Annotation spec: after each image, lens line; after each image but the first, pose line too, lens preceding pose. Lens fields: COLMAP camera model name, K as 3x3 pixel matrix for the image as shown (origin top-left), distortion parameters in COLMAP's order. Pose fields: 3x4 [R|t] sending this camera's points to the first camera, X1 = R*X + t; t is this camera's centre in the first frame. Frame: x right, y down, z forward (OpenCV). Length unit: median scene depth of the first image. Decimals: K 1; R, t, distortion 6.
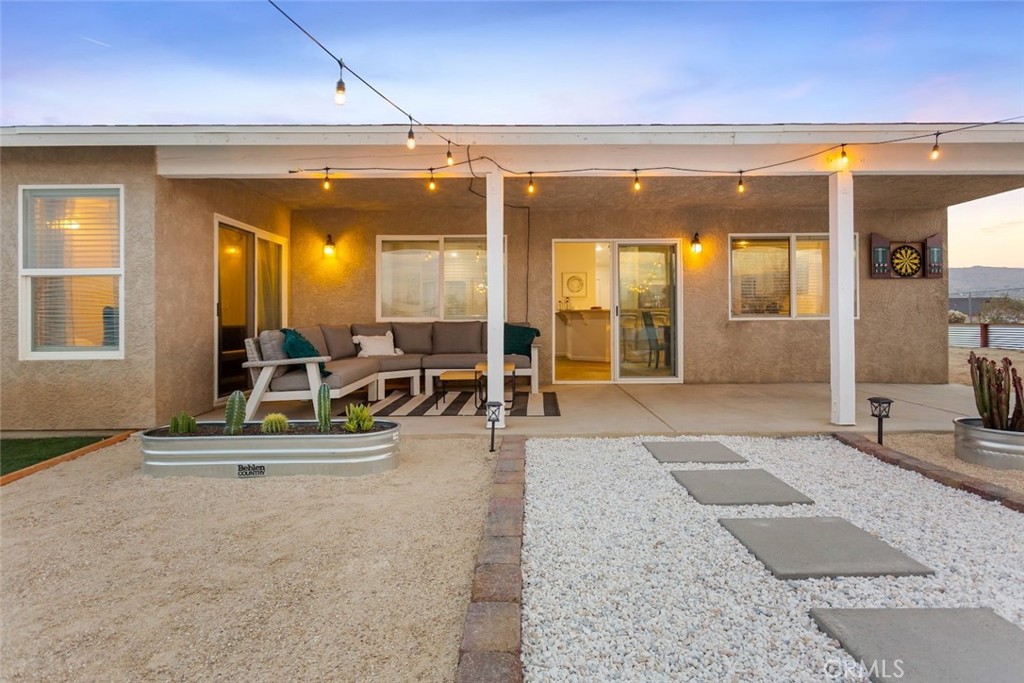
lens RADIAL K [[541.7, 0, 511.9], [0, 541.7, 318.7], [0, 0, 1]] dist [-0.001999, -0.000175]
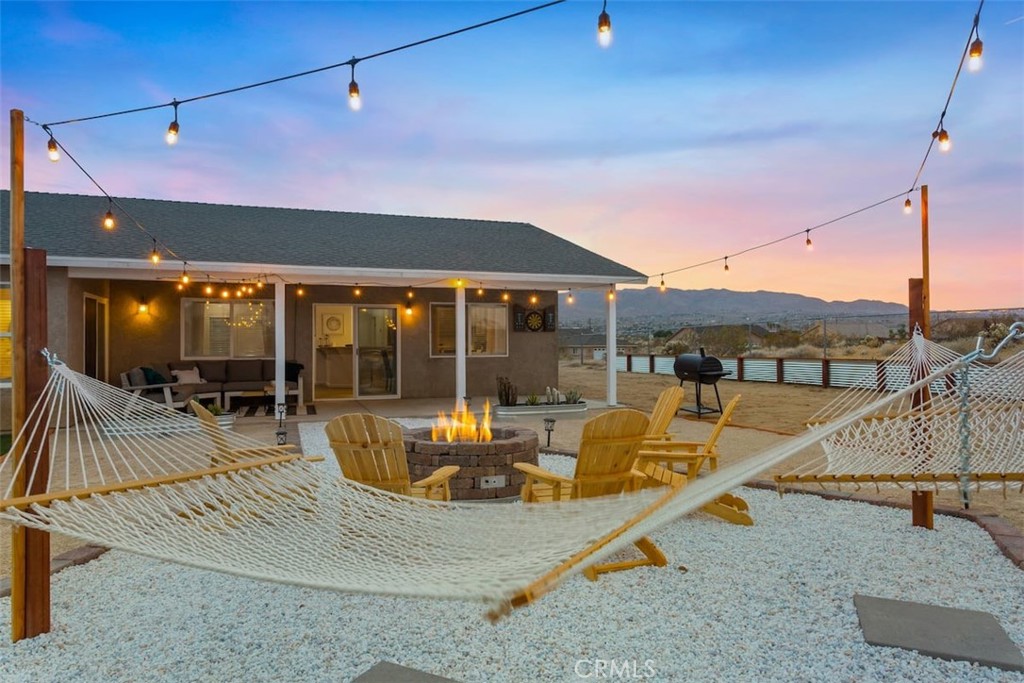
lens RADIAL K [[679.7, 0, 512.0], [0, 679.7, 341.5], [0, 0, 1]] dist [0.005005, 0.002656]
pose [[0.937715, 0.002848, 0.347393, -0.067971], [-0.002199, 0.999995, -0.002263, -0.045005], [-0.347397, 0.001358, 0.937717, -1.053961]]
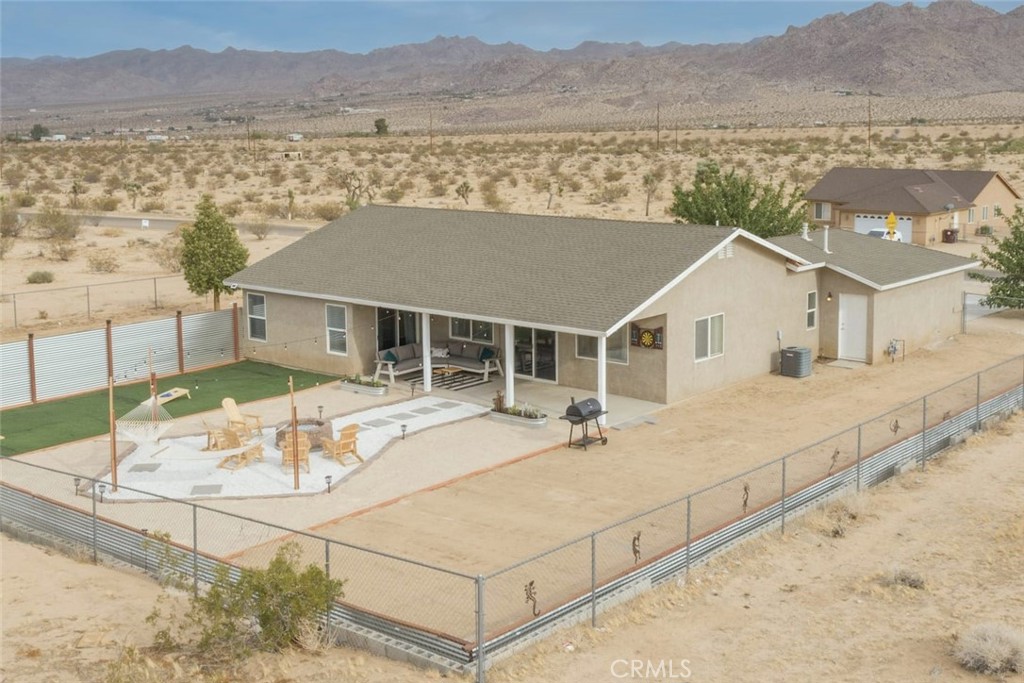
lens RADIAL K [[1255.7, 0, 512.0], [0, 1255.7, 341.5], [0, 0, 1]] dist [-0.002549, -0.000269]
pose [[0.758798, 0.118462, -0.640463, 3.670390], [0.006966, 0.981789, 0.189847, -1.081107], [0.651289, -0.148517, 0.744154, -3.010817]]
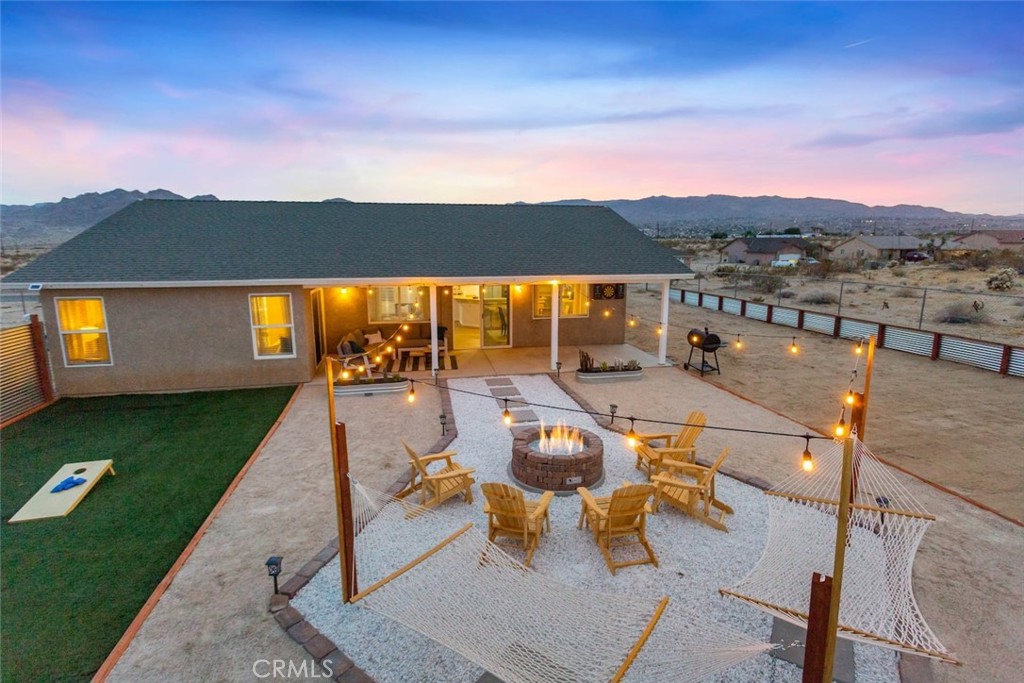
lens RADIAL K [[521.9, 0, 512.0], [0, 521.9, 341.5], [0, 0, 1]] dist [-0.002457, -0.000213]
pose [[0.979673, -0.031804, 0.198064, -0.123504], [-0.007148, 0.981191, 0.192908, -0.362879], [-0.200474, -0.190402, 0.961019, -1.202490]]
